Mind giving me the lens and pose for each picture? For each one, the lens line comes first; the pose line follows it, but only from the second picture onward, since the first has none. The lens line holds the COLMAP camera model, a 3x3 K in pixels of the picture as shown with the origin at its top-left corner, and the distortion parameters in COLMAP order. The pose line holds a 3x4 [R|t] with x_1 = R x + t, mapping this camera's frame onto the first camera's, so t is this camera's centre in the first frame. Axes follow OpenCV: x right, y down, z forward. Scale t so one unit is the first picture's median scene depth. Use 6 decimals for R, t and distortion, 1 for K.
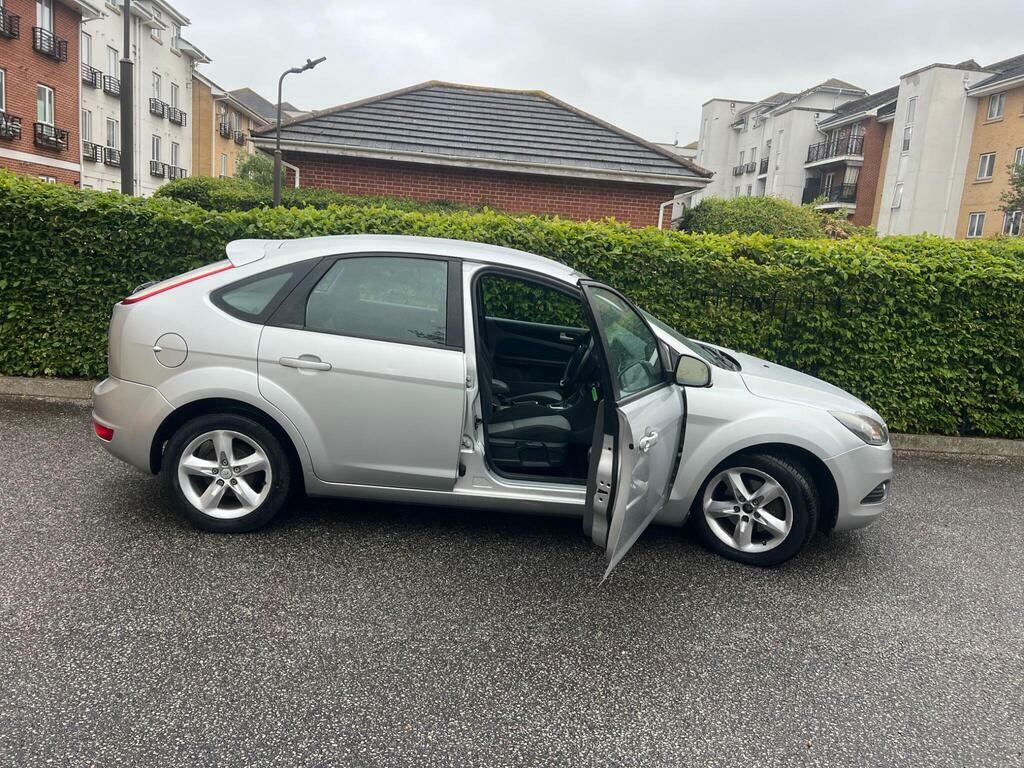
lens RADIAL K [[766.5, 0, 513.0], [0, 766.5, 383.4], [0, 0, 1]] dist [0.043507, -0.051147]
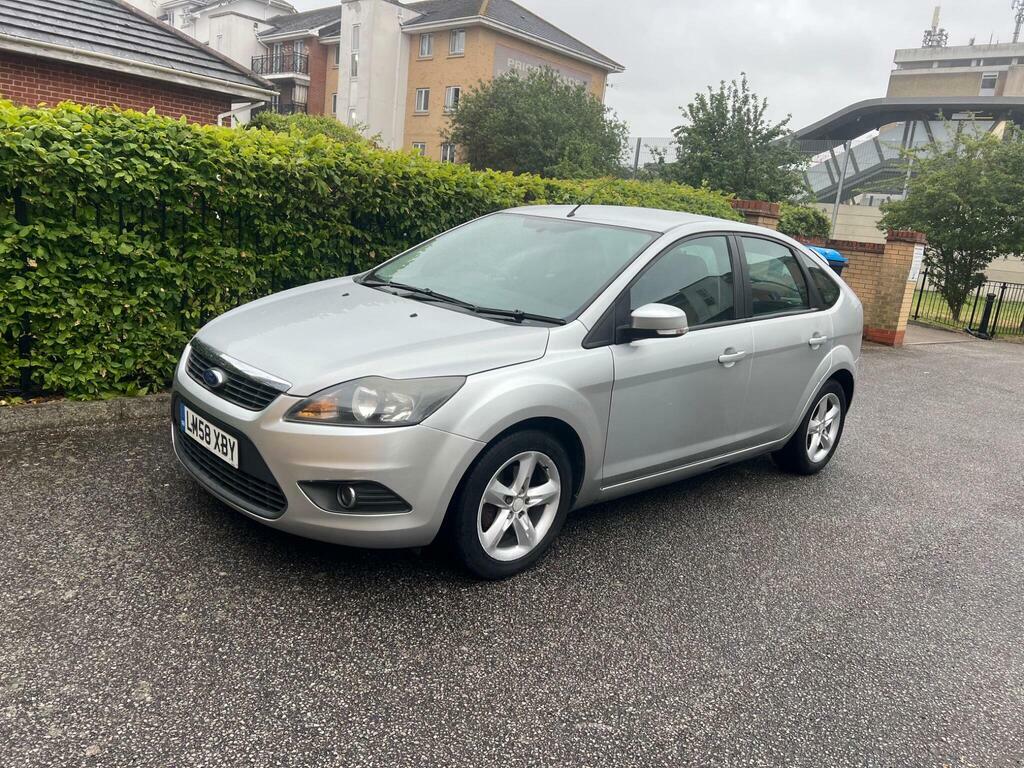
lens RADIAL K [[766.1, 0, 510.3], [0, 766.1, 388.2], [0, 0, 1]] dist [0.045879, -0.052084]
pose [[0.756489, -0.137940, 0.639294, -0.168056], [0.066019, 0.988618, 0.135191, -0.024419], [-0.650666, -0.060065, 0.756985, 0.107672]]
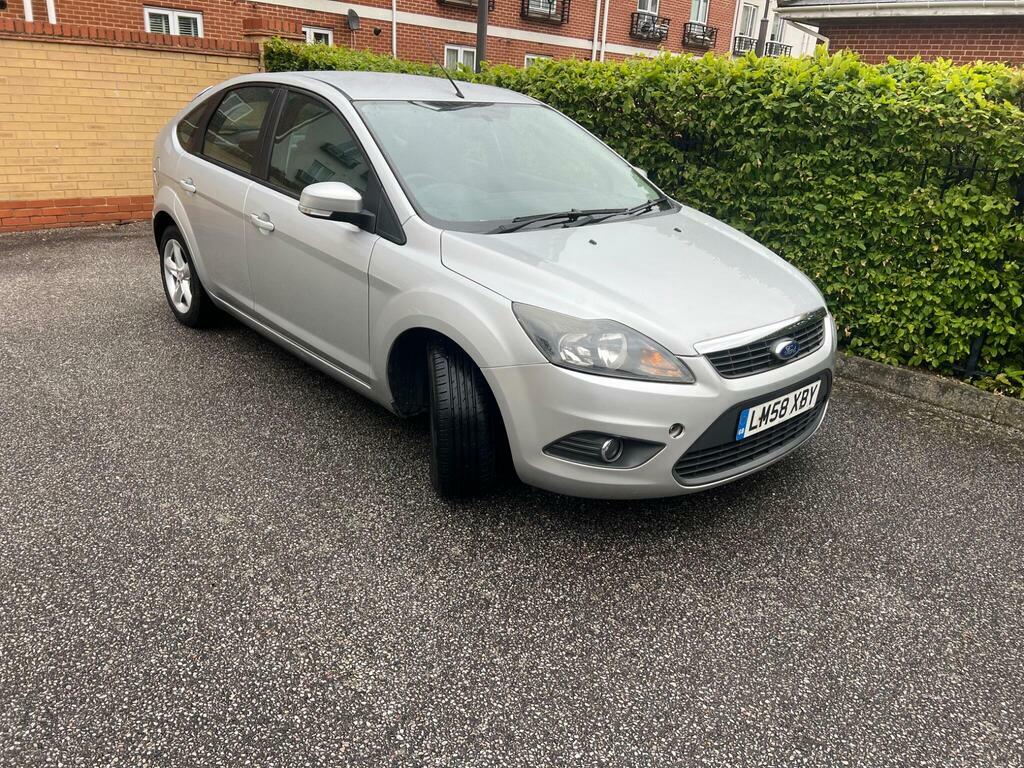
lens RADIAL K [[766.7, 0, 523.9], [0, 766.7, 391.6], [0, 0, 1]] dist [0.041213, -0.049737]
pose [[0.648646, 0.233599, -0.724355, 0.230565], [-0.140617, 0.972131, 0.187586, -0.003414], [0.747988, -0.019820, 0.663417, 0.144284]]
